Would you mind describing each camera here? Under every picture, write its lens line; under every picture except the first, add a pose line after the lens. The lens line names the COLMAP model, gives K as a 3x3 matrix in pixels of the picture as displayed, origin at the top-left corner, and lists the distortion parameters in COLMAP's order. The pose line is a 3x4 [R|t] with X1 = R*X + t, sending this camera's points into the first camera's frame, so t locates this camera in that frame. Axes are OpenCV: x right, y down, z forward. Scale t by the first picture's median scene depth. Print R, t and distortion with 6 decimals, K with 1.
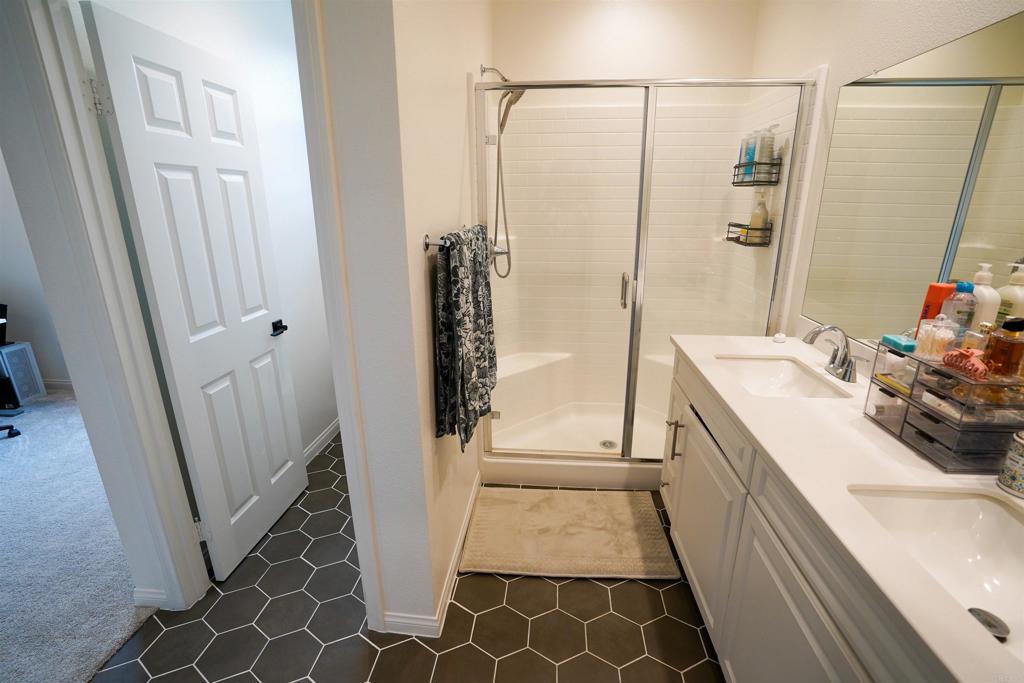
lens RADIAL K [[476.1, 0, 513.8], [0, 476.1, 348.3], [0, 0, 1]] dist [-0.068999, 0.027673]
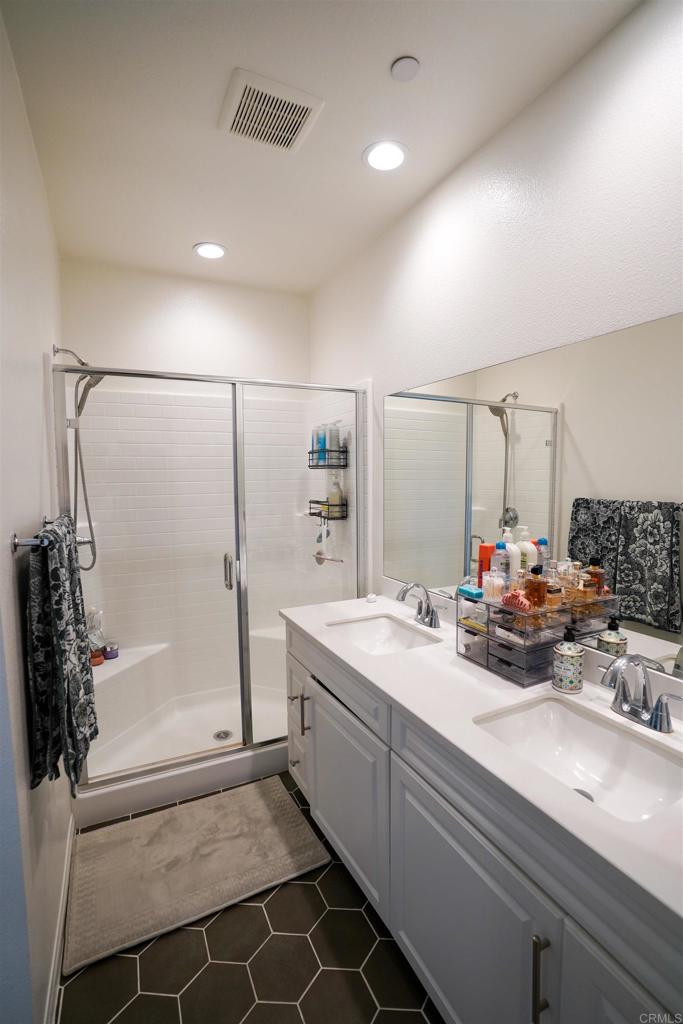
lens RADIAL K [[476.1, 0, 345.7], [0, 476.1, 509.5], [0, 0, 1]] dist [-0.068999, 0.027673]
pose [[0.851549, -0.040277, 0.522726, -0.102294], [0.158899, 0.969976, -0.184115, -0.035450], [-0.499616, 0.239844, 0.832382, 0.017364]]
